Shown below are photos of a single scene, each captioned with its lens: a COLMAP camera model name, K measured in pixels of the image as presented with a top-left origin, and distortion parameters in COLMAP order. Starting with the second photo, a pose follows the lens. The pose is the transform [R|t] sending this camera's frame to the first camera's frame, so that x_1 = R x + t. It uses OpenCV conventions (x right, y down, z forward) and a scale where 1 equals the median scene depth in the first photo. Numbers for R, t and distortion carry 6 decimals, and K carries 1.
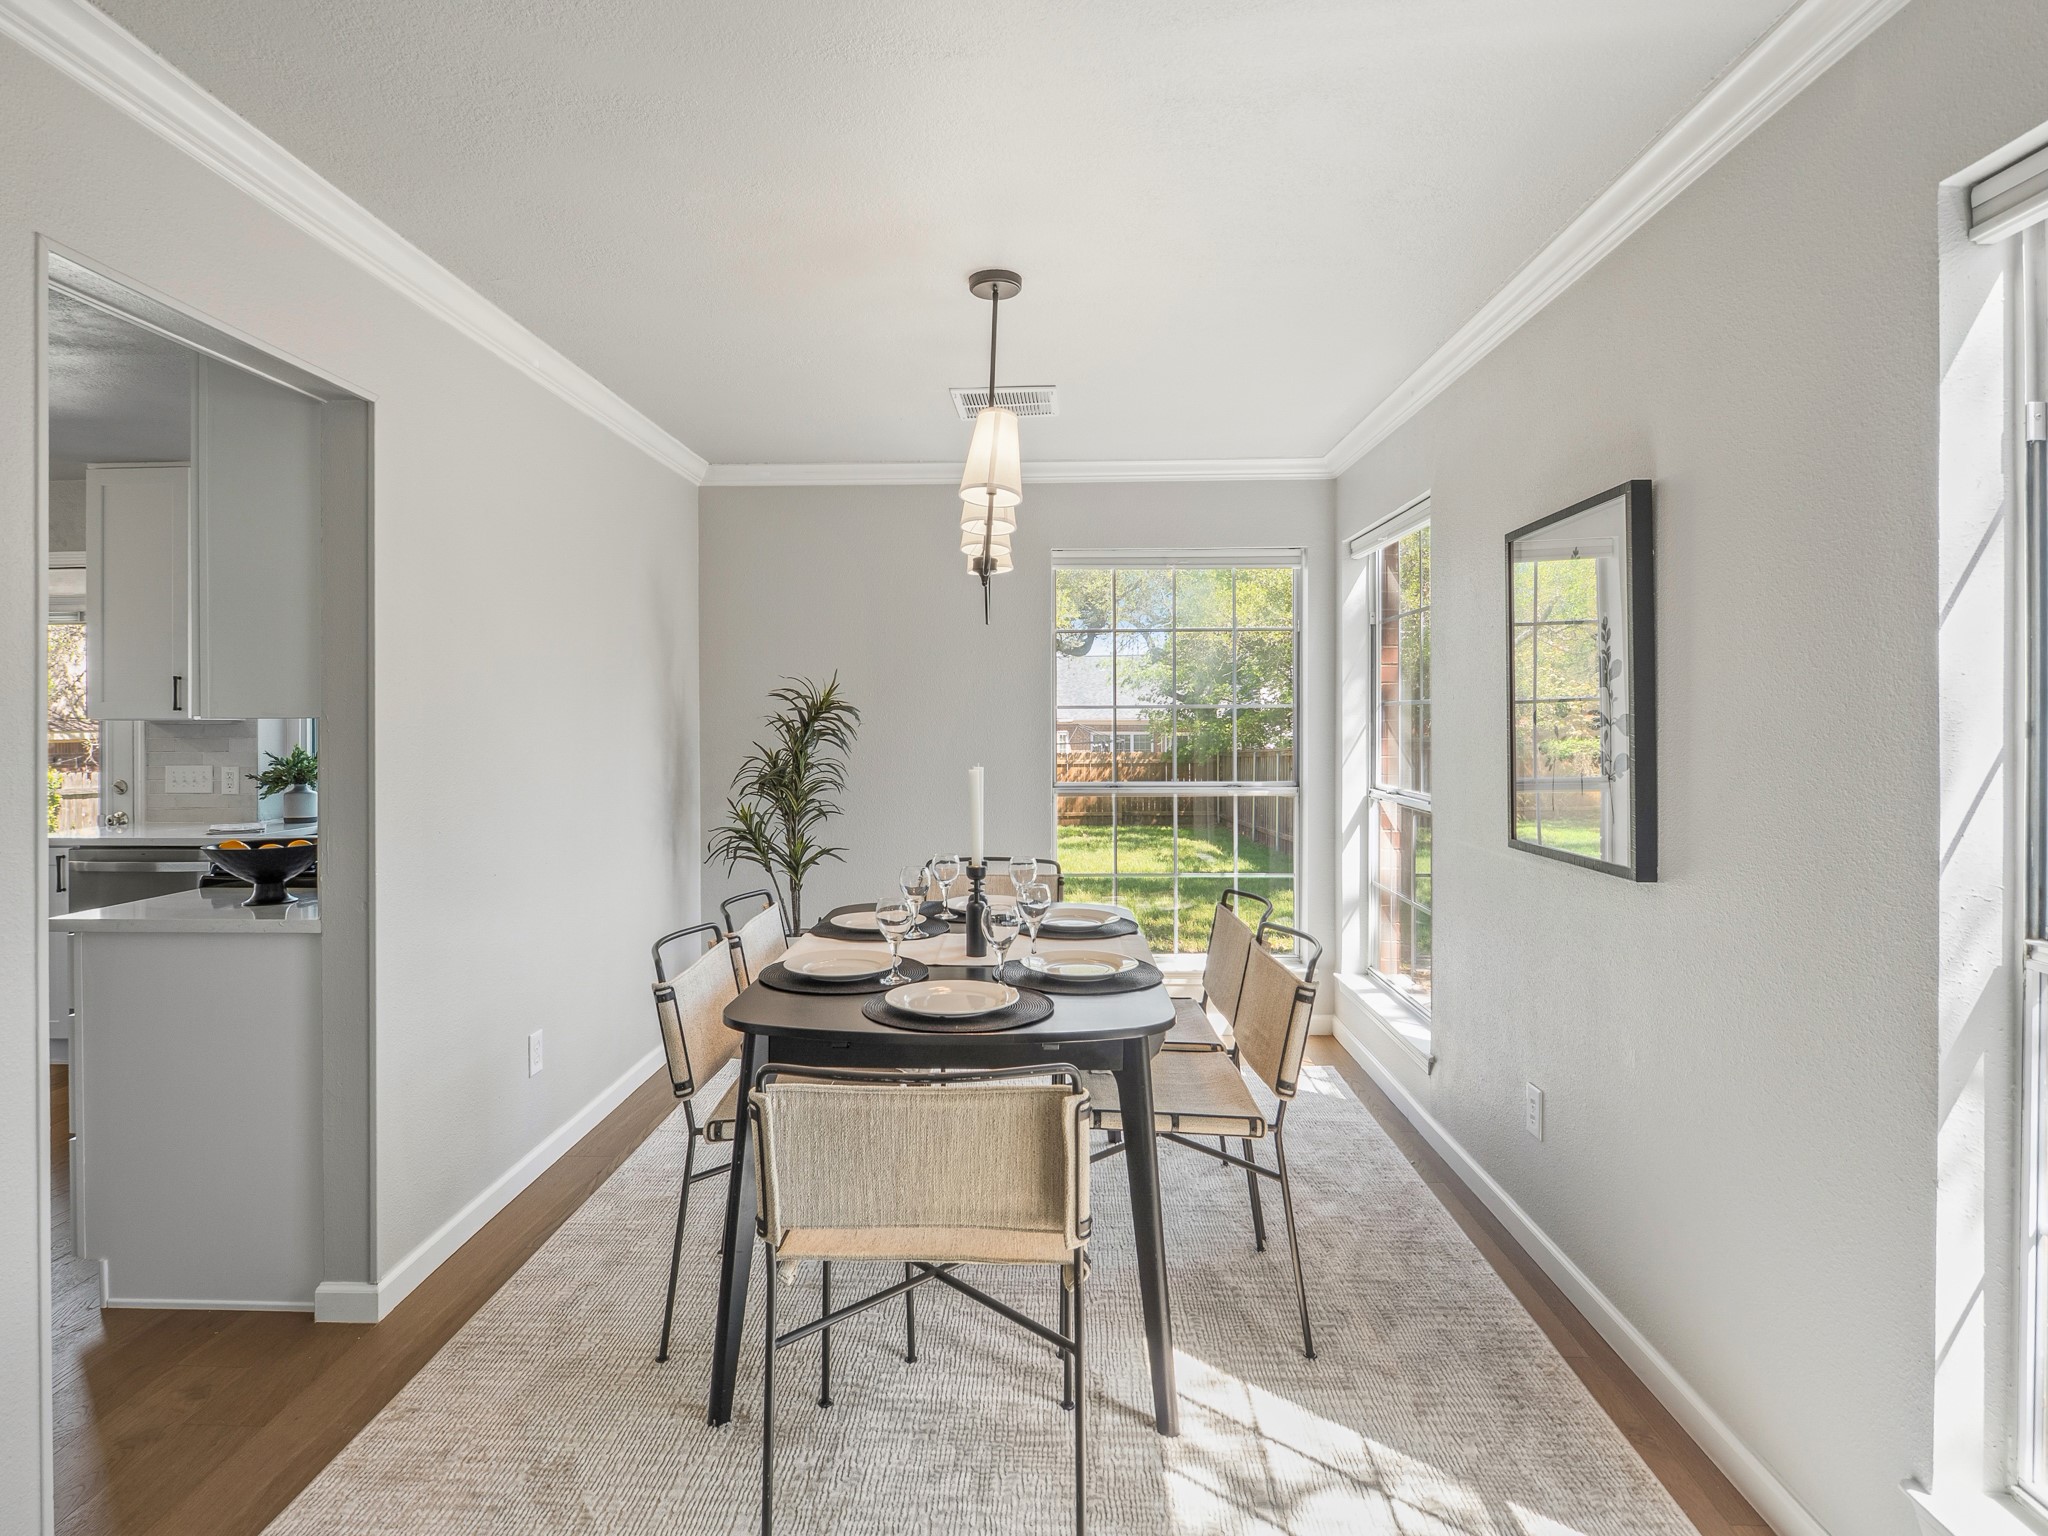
lens RADIAL K [[1128.7, 0, 999.6], [0, 1128.7, 713.1], [0, 0, 1]] dist [-0.006327, -0.004332]
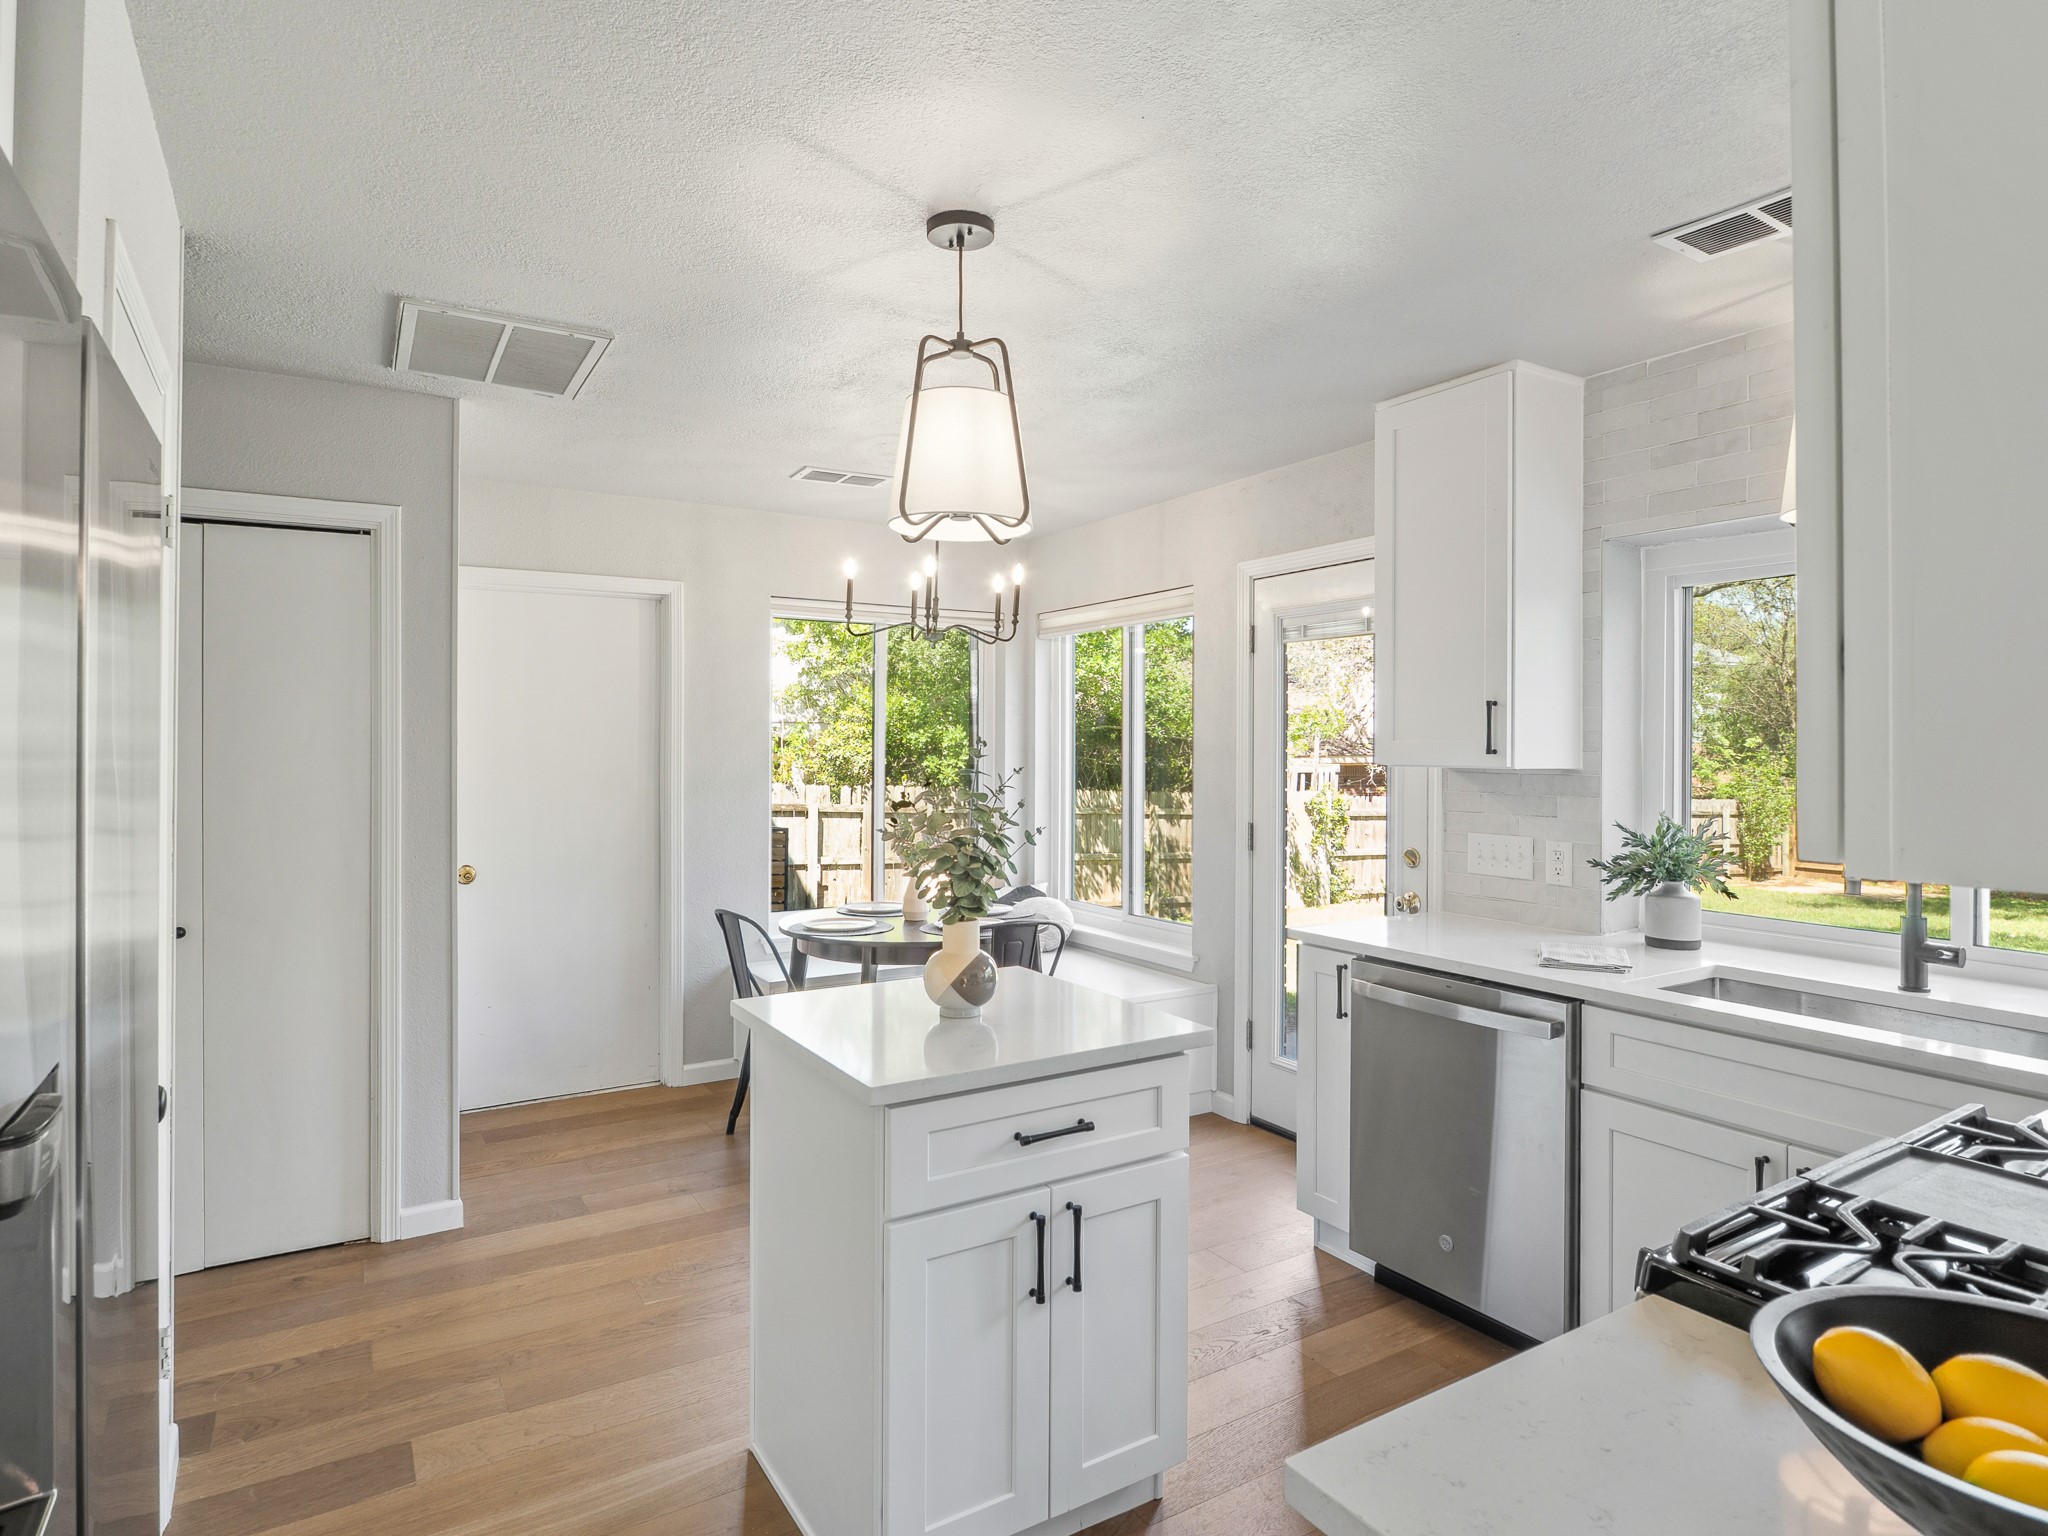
lens RADIAL K [[1128.7, 0, 1028.0], [0, 1128.7, 752.2], [0, 0, 1]] dist [-0.006327, -0.004332]
pose [[0.560270, 0.014909, -0.828176, -0.325159], [-0.004670, 0.999879, 0.014840, -0.011057], [0.828297, -0.004447, 0.560272, 0.393658]]
